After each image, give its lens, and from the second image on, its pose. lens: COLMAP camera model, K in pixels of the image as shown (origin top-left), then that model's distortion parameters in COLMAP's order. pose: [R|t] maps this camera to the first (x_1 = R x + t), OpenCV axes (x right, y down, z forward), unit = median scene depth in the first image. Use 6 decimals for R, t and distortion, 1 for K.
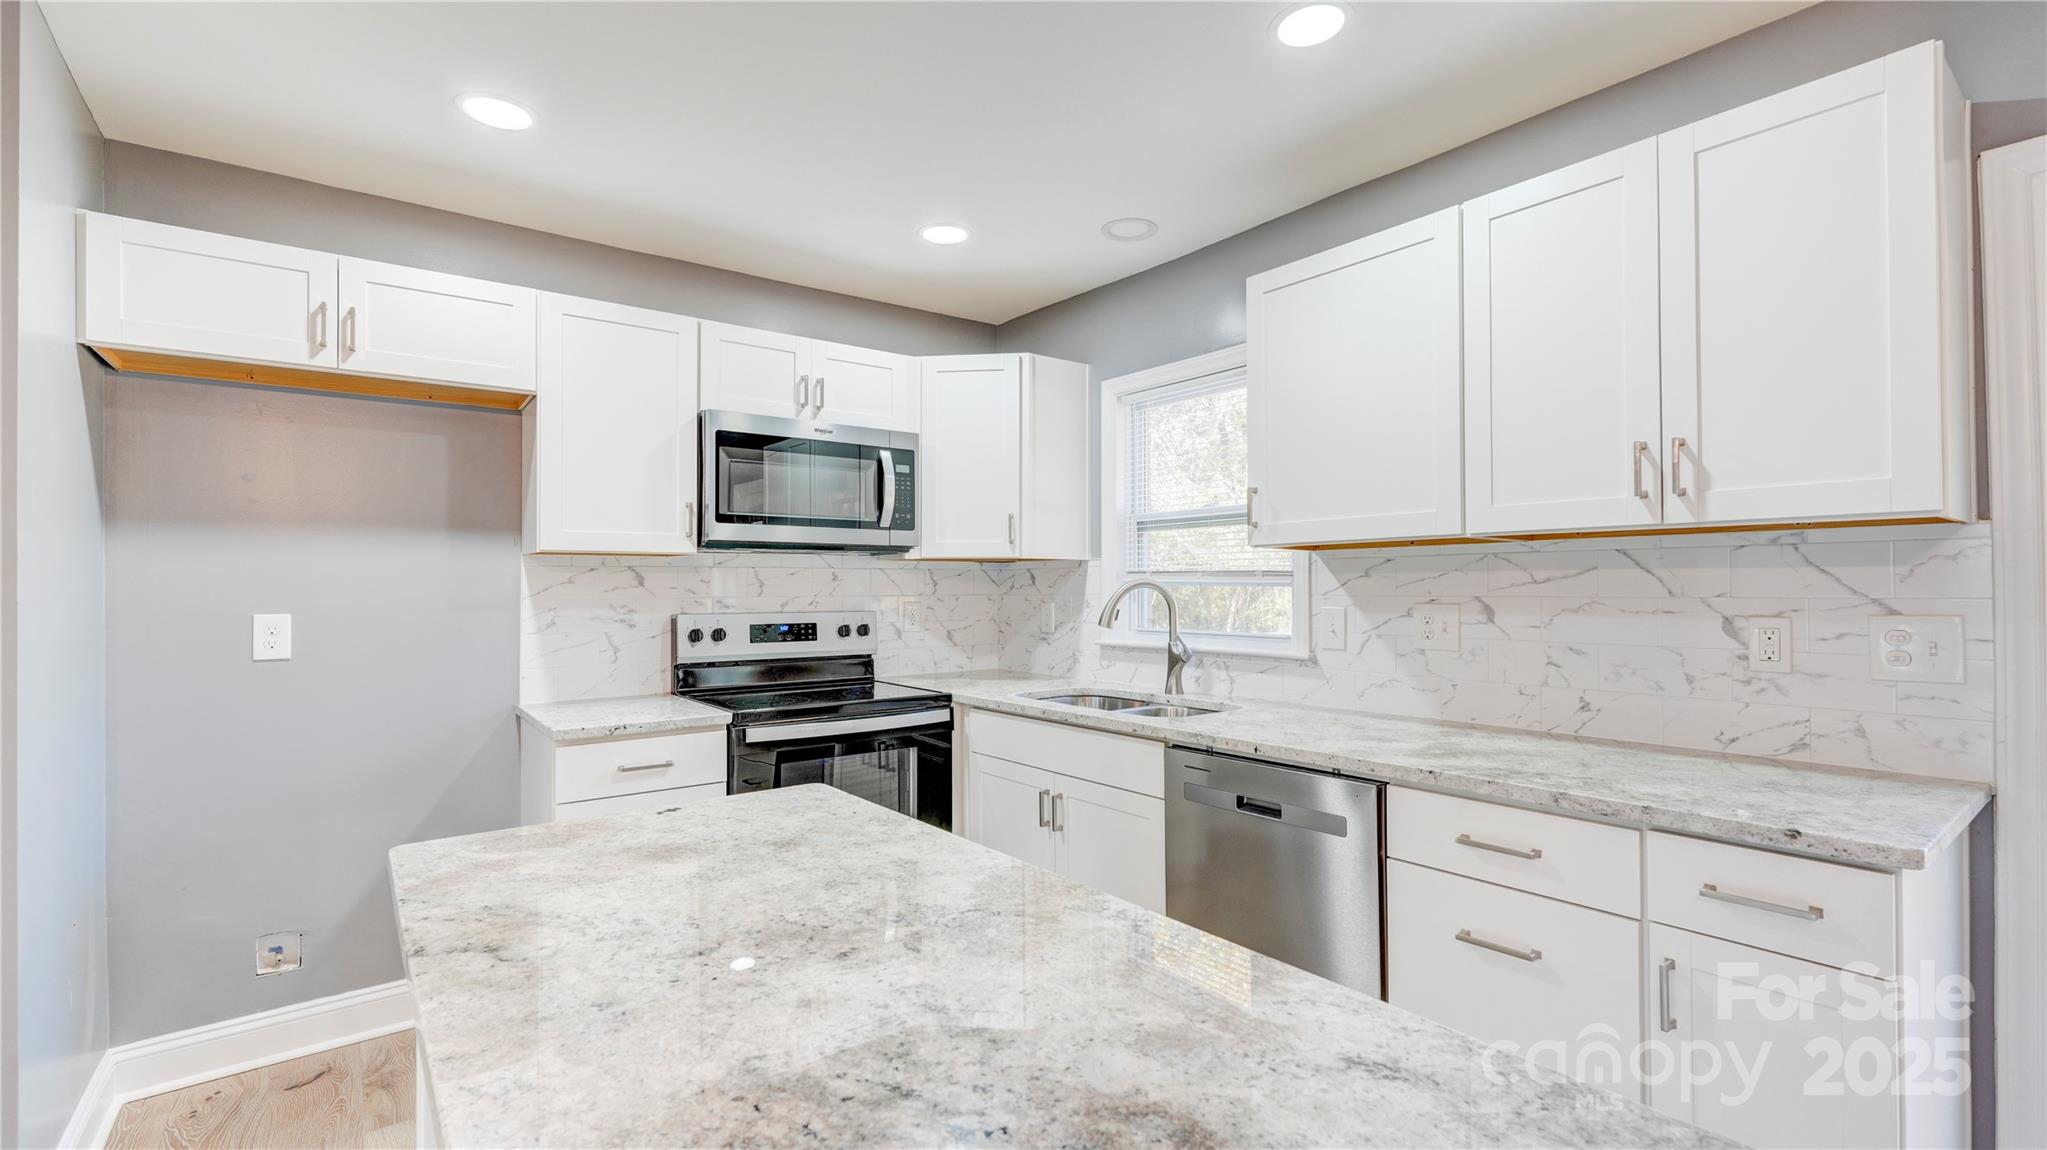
lens RADIAL K [[892.0, 0, 1027.5], [0, 892.0, 578.7], [0, 0, 1]] dist [0.003865, 0.000493]
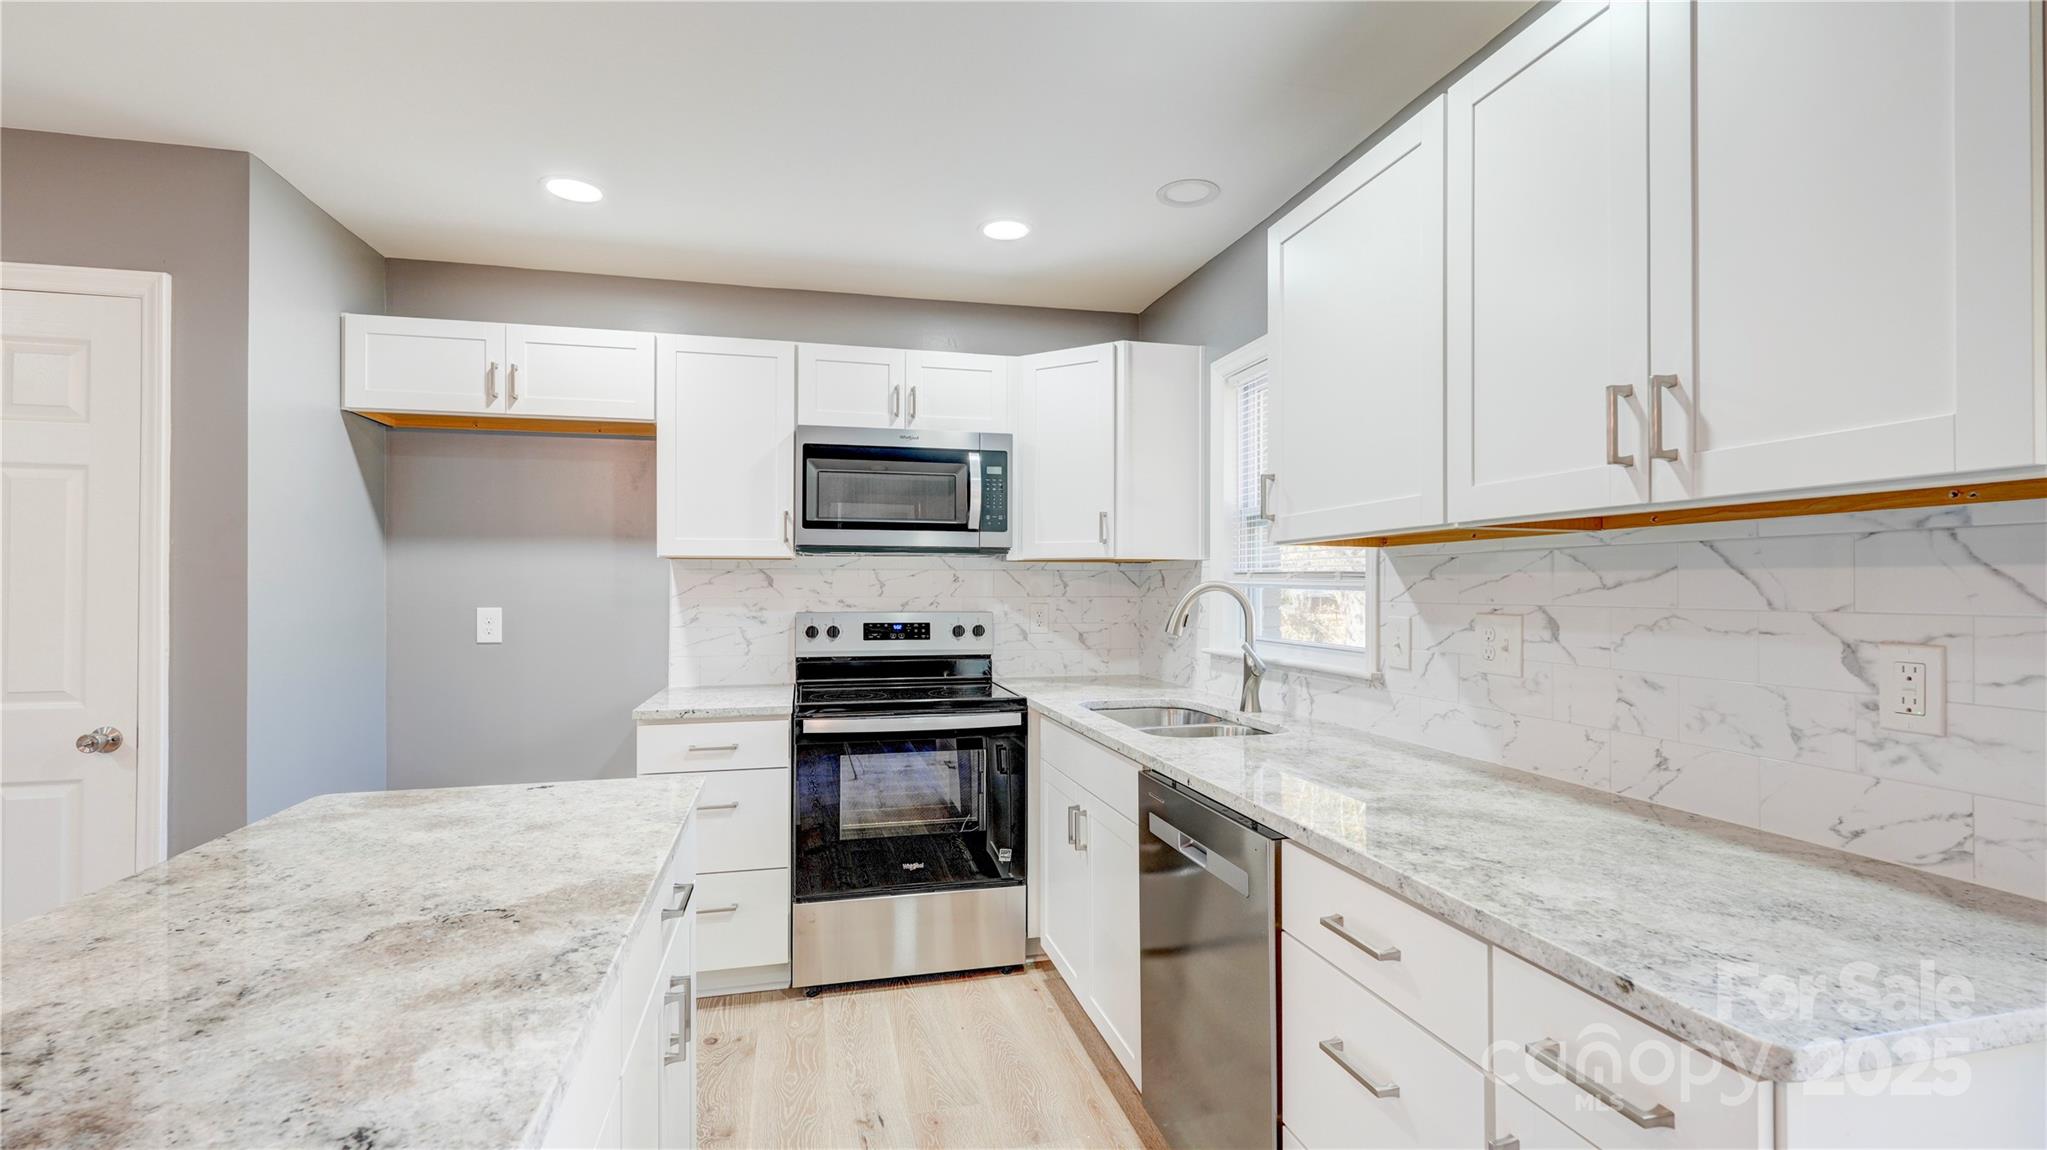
lens RADIAL K [[892.0, 0, 1029.0], [0, 892.0, 579.5], [0, 0, 1]] dist [0.003865, 0.000493]
pose [[0.917287, 0.000610, -0.398225, 0.383609], [0.000008, 0.999999, 0.001549, -0.003156], [0.398226, -0.001424, 0.917286, 0.130144]]
